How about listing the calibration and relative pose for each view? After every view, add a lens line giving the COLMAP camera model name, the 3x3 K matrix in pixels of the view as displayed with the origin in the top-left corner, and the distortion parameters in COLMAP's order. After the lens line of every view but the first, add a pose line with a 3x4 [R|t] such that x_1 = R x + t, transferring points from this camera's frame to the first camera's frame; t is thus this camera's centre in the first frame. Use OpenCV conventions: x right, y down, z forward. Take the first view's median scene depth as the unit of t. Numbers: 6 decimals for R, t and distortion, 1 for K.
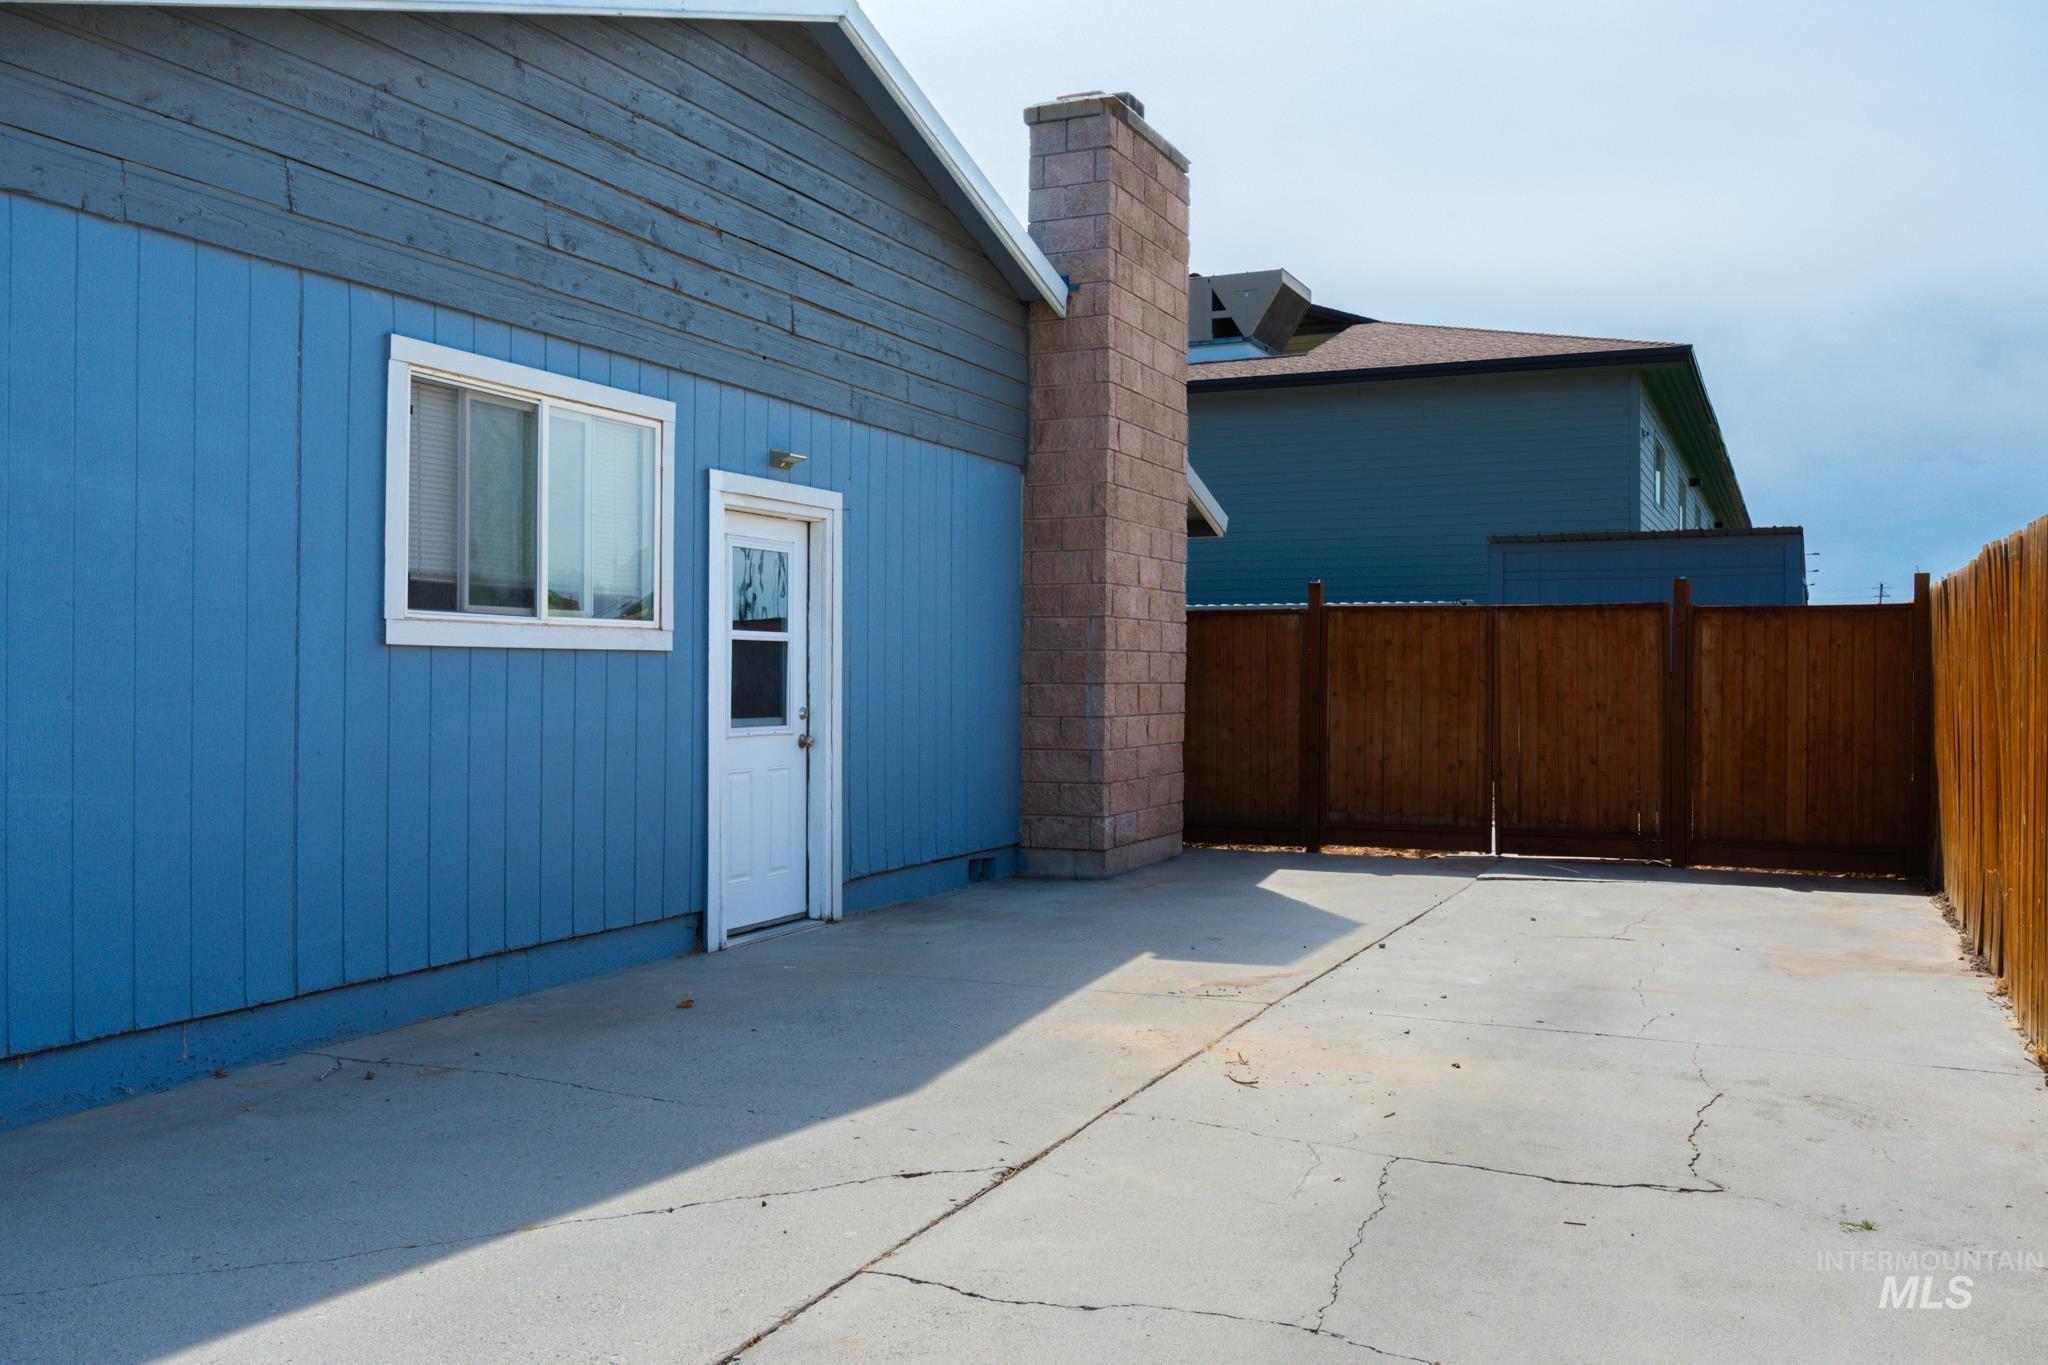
lens RADIAL K [[1756.1, 0, 1025.7], [0, 1756.1, 676.5], [0, 0, 1]] dist [0.005146, -0.002164]
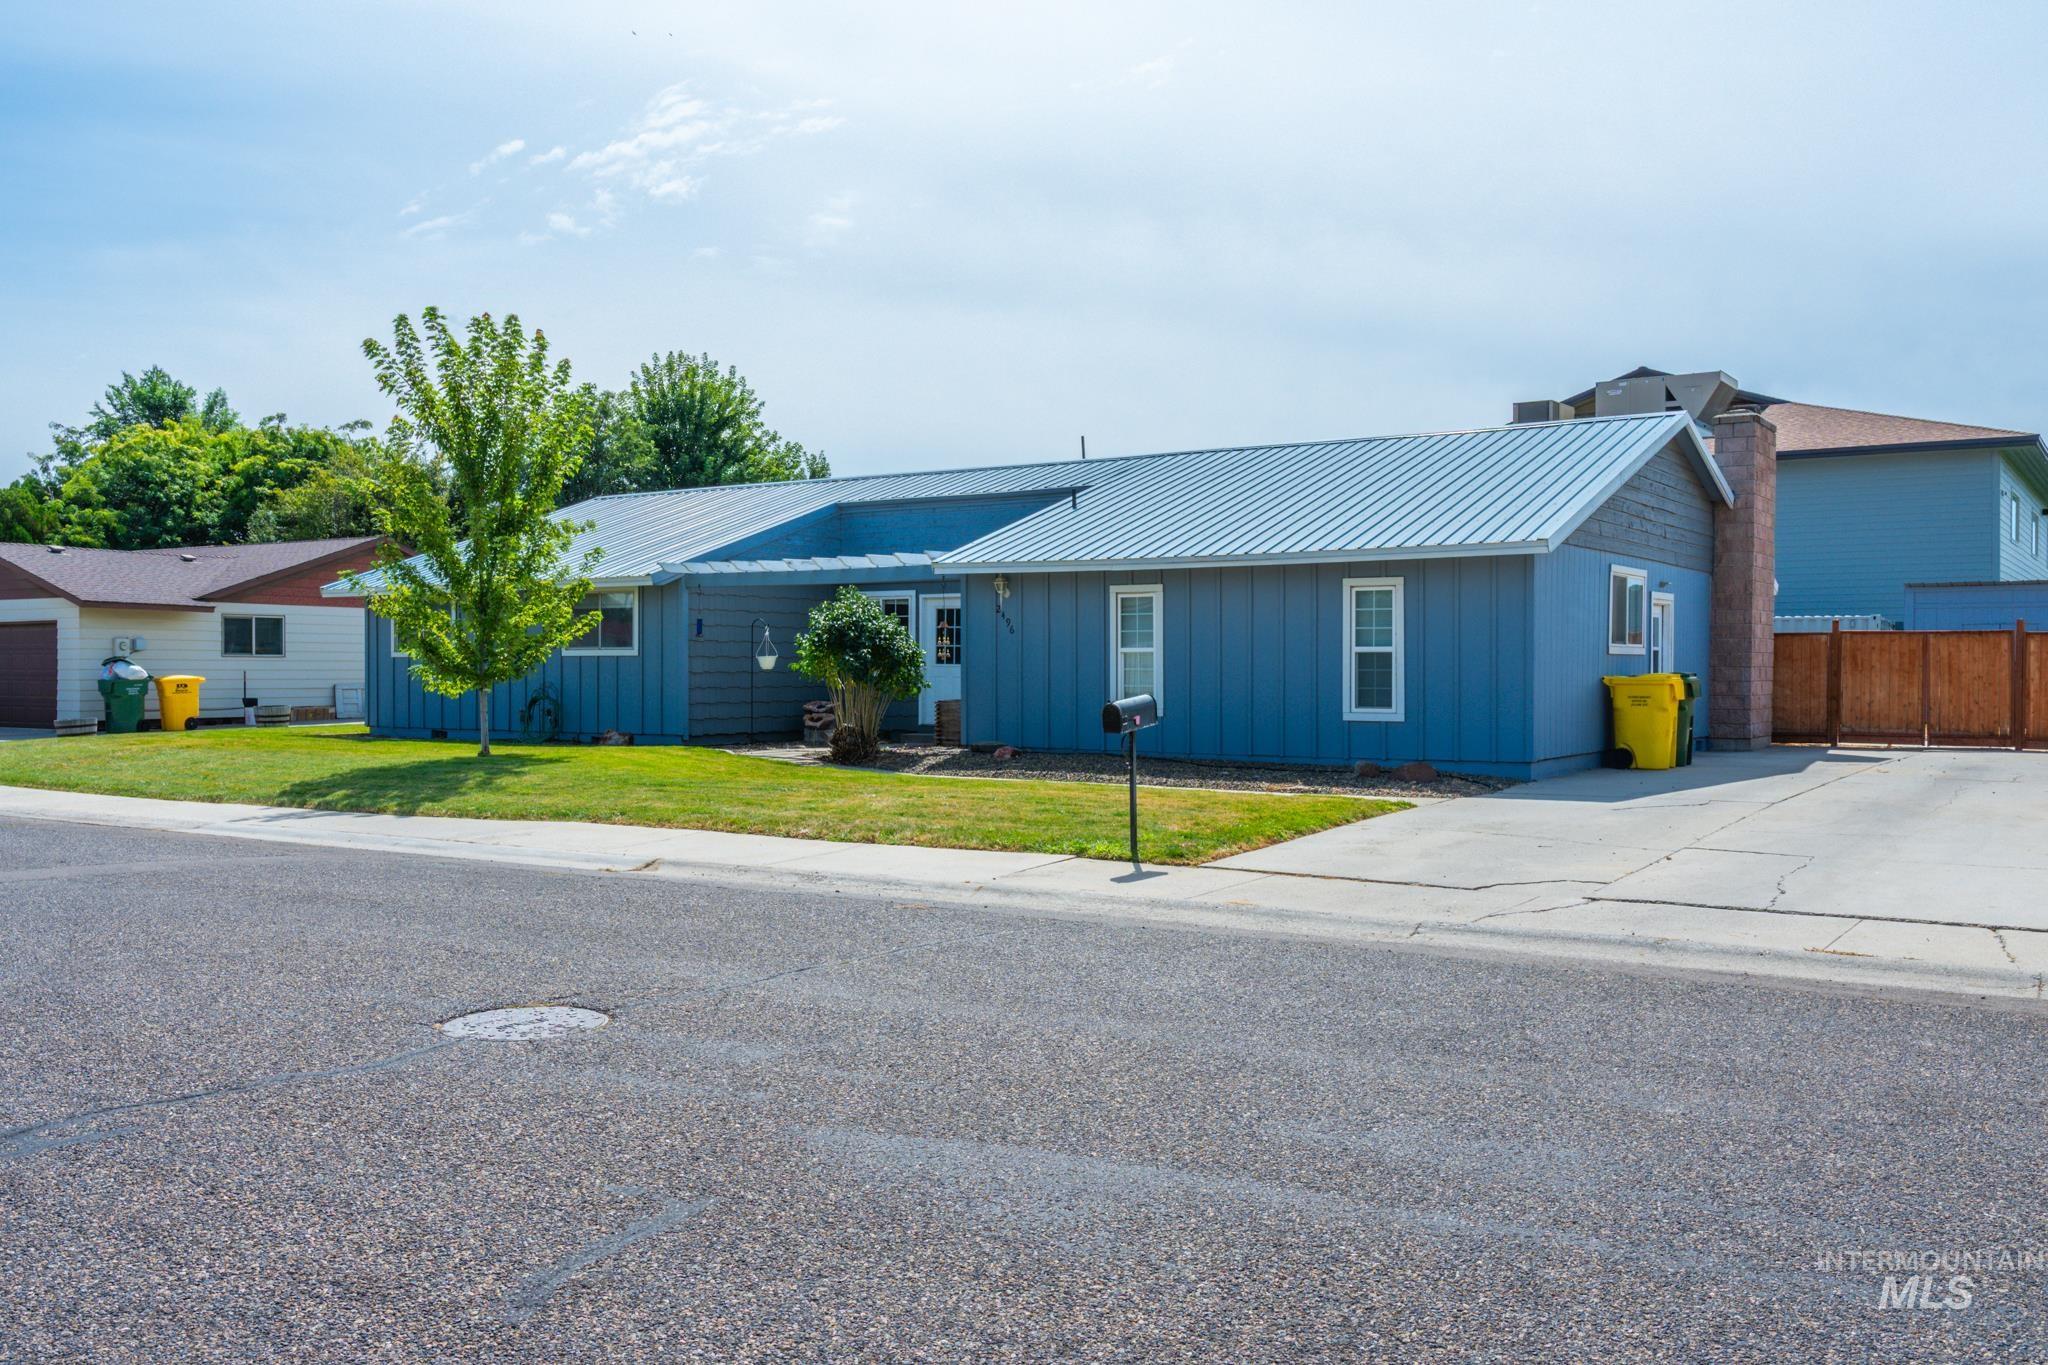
lens RADIAL K [[1756.1, 0, 1028.8], [0, 1756.1, 679.0], [0, 0, 1]] dist [0.005146, -0.002164]
pose [[0.986052, 0.001254, -0.166433, -0.467396], [-0.000078, 0.999975, 0.007069, 0.003349], [0.166438, -0.006958, 0.986027, -1.329460]]
